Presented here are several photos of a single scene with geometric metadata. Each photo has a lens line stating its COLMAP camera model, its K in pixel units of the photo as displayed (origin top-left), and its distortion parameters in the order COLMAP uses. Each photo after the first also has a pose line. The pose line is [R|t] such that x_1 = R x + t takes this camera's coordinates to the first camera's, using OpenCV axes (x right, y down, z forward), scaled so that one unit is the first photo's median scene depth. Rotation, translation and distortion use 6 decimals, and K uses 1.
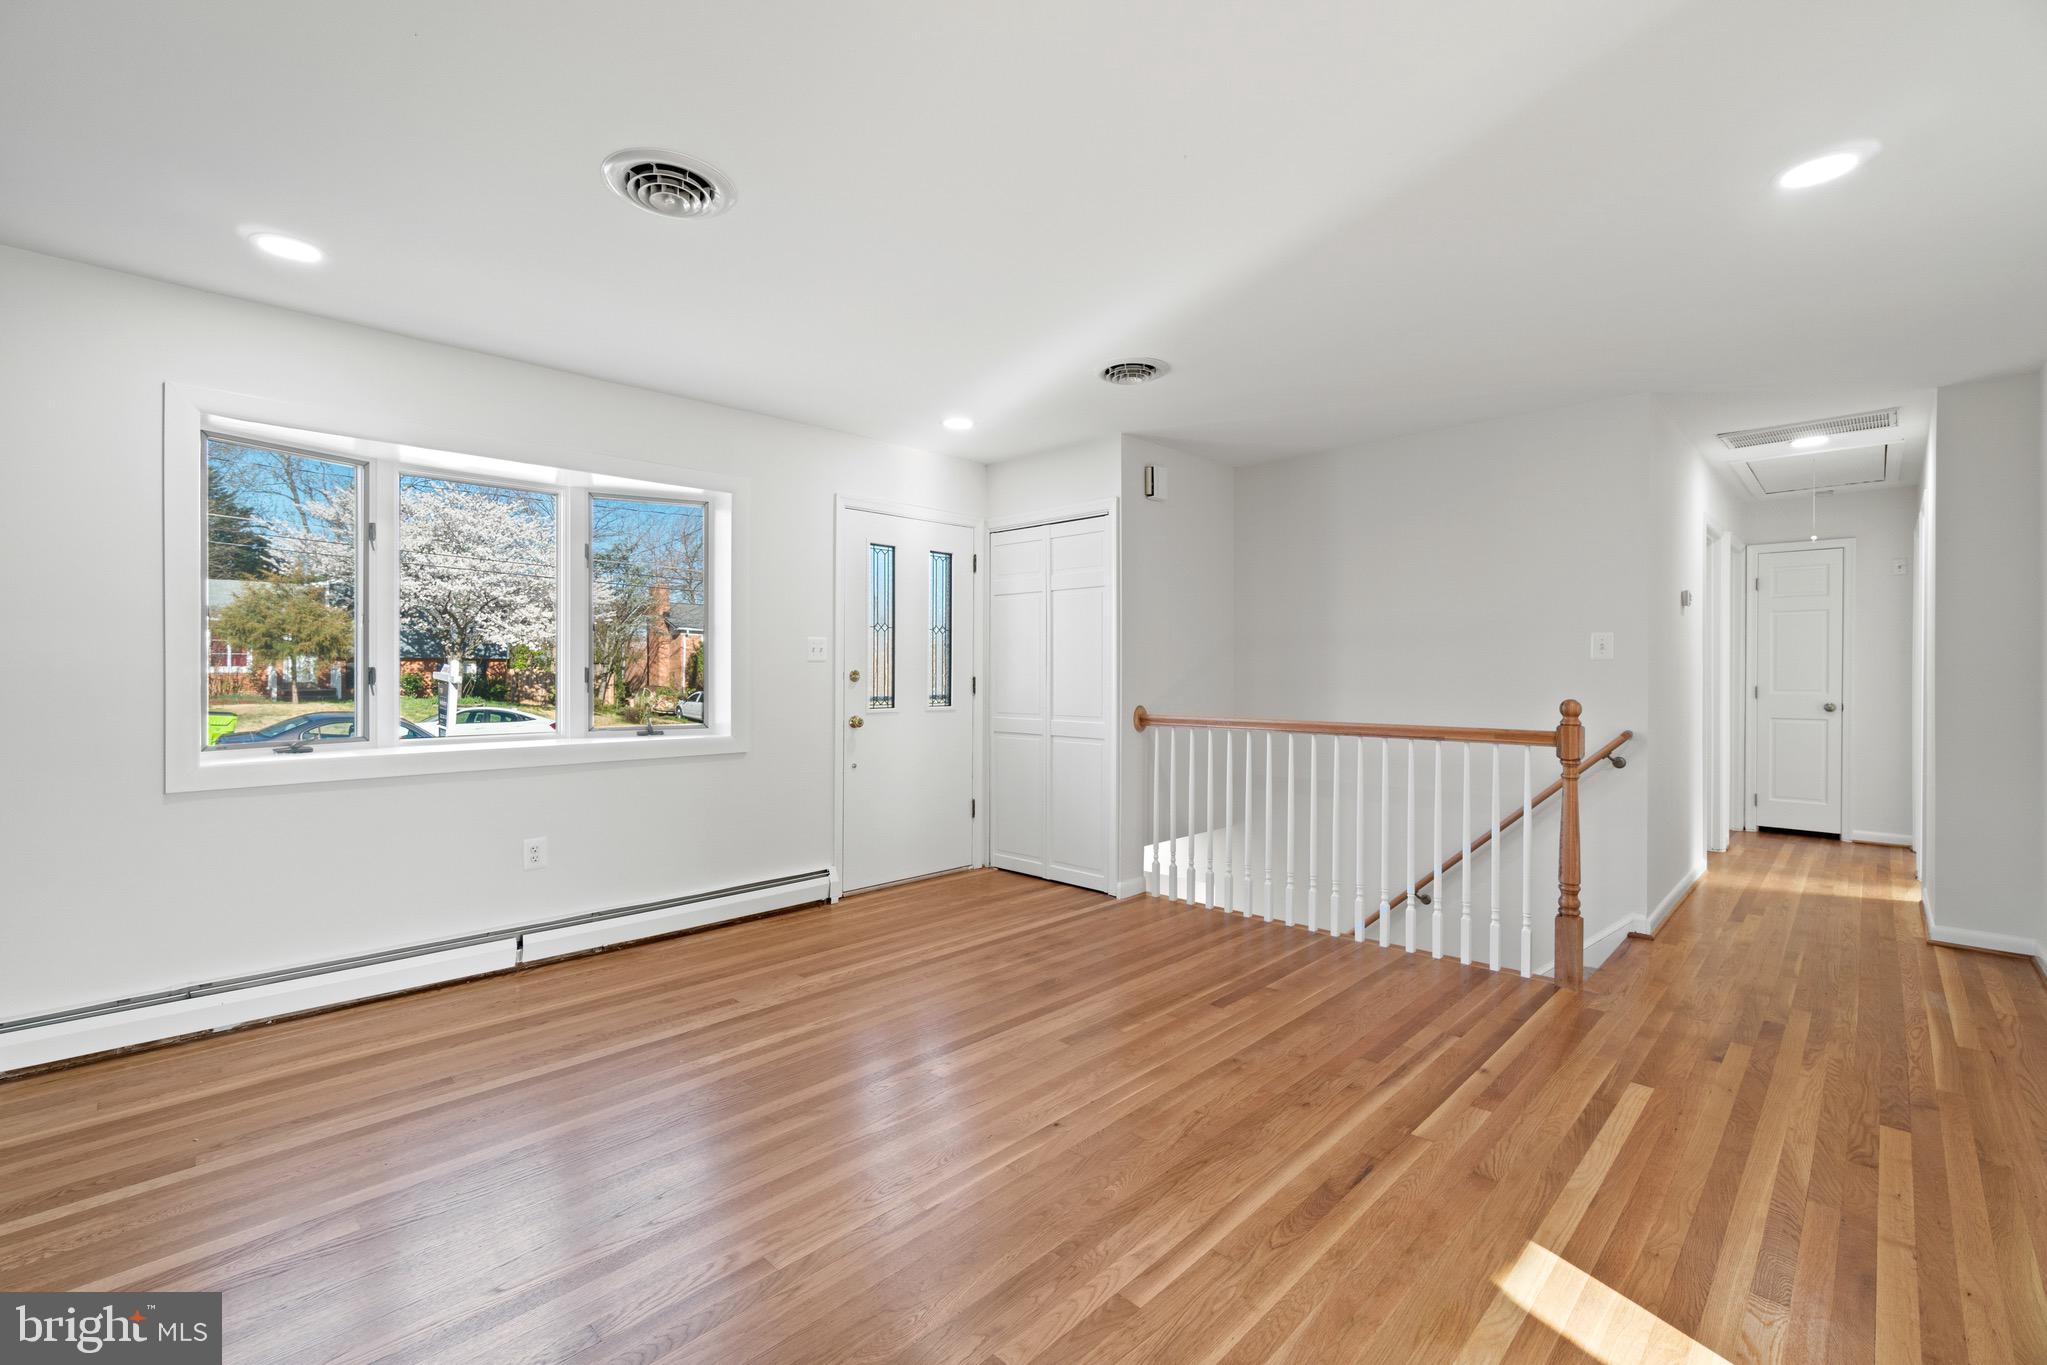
lens RADIAL K [[880.2, 0, 1005.4], [0, 880.2, 682.2], [0, 0, 1]] dist [-0.004464, -0.000199]
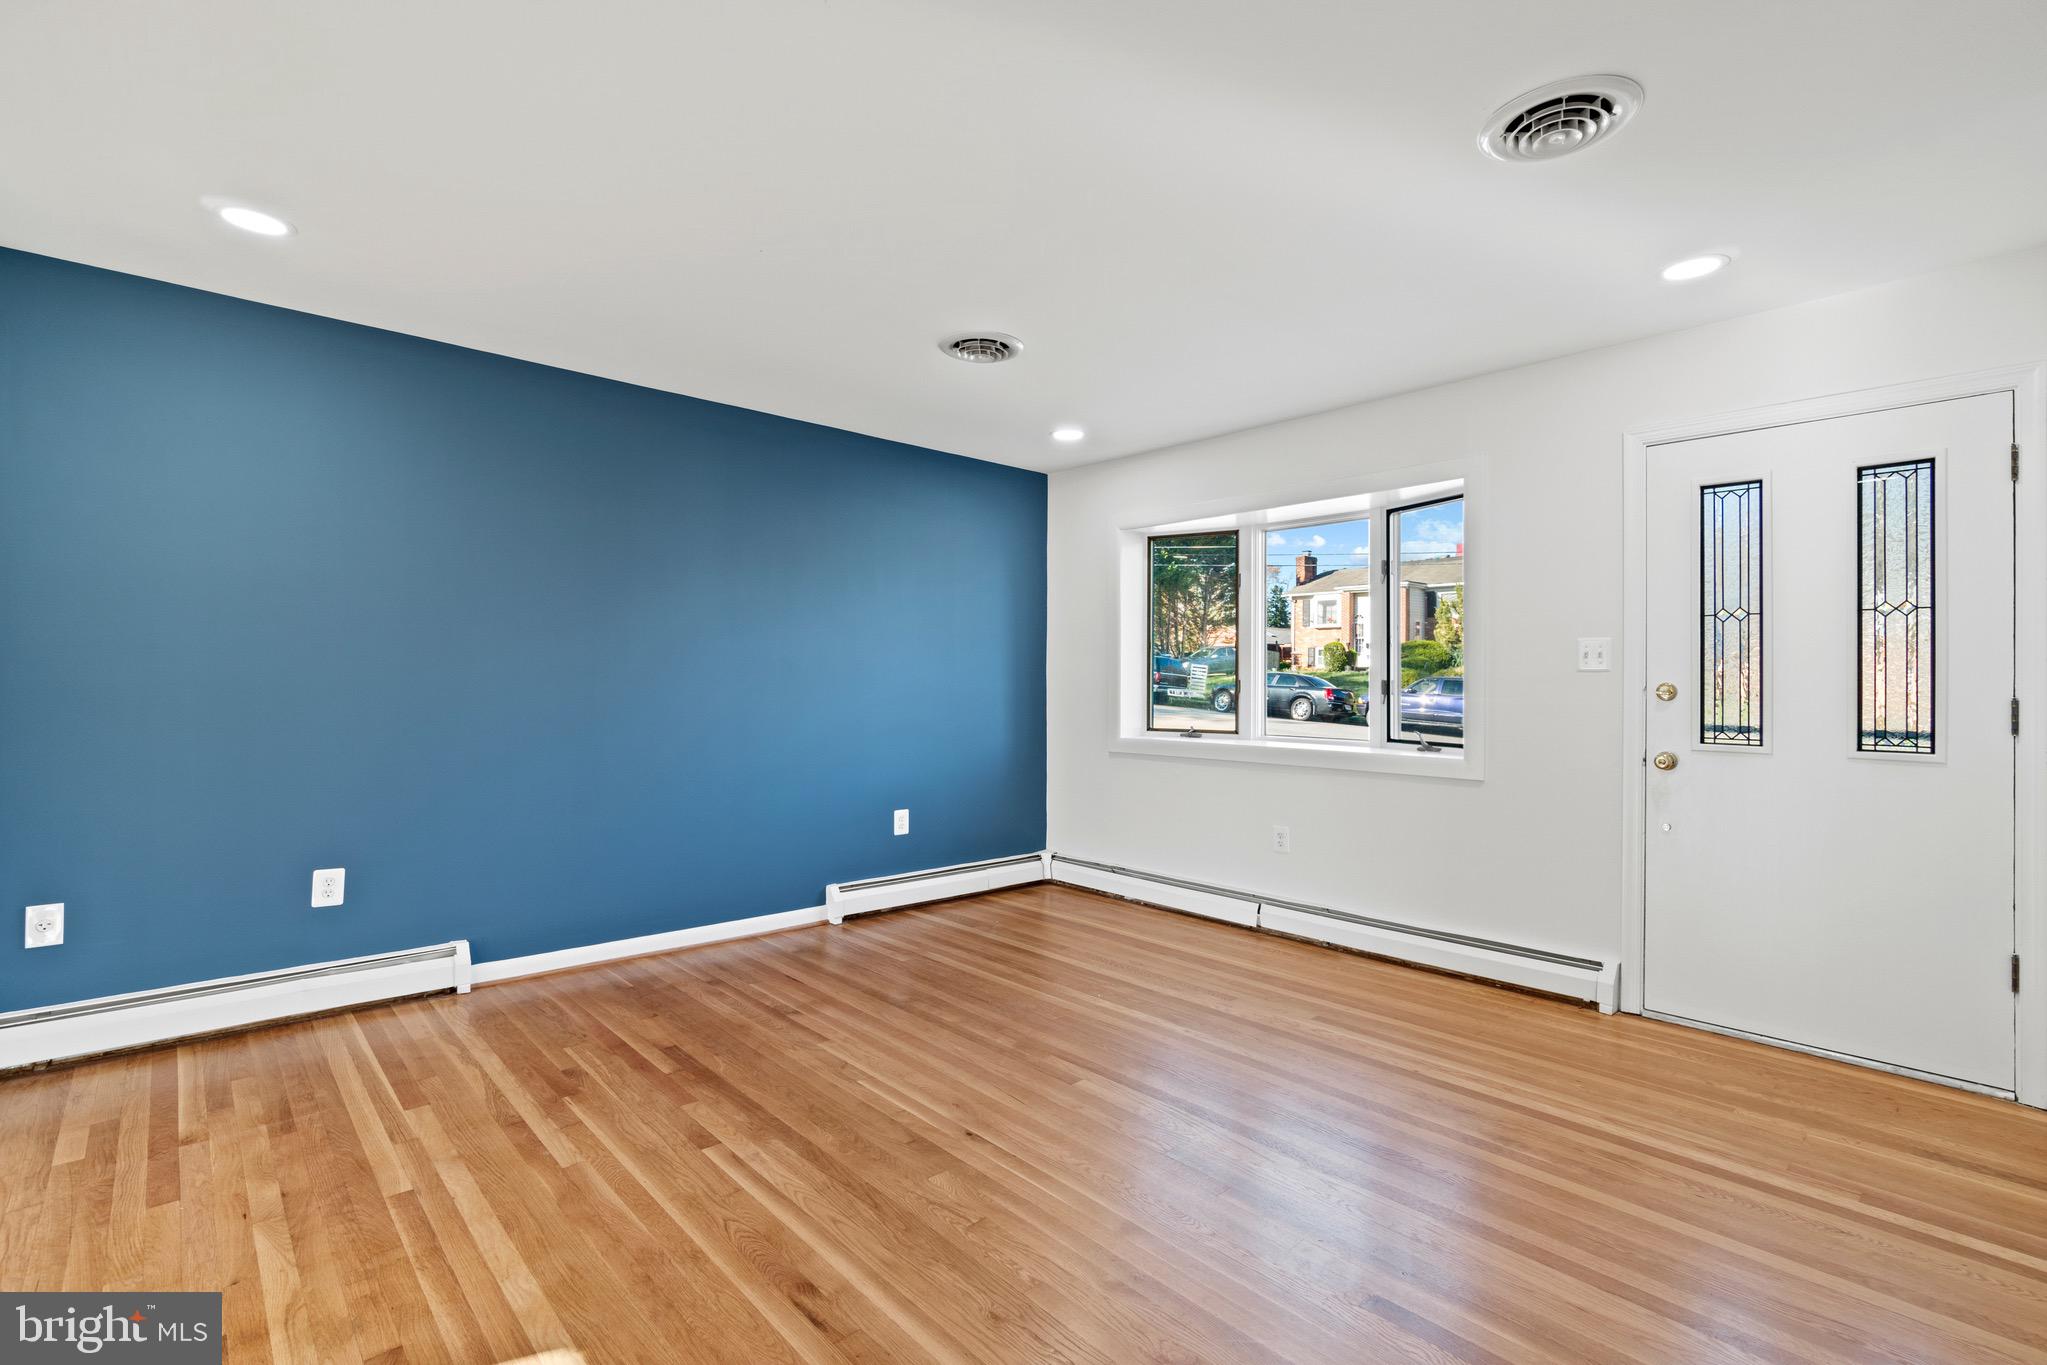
lens RADIAL K [[928.7, 0, 1023.5], [0, 928.7, 682.5], [0, 0, 1]] dist [-0.002212, -0.000192]
pose [[-0.035192, -0.001463, -0.999380, 0.704279], [-0.017467, 0.999847, -0.000849, -0.006605], [0.999228, 0.017426, -0.035212, 0.689927]]
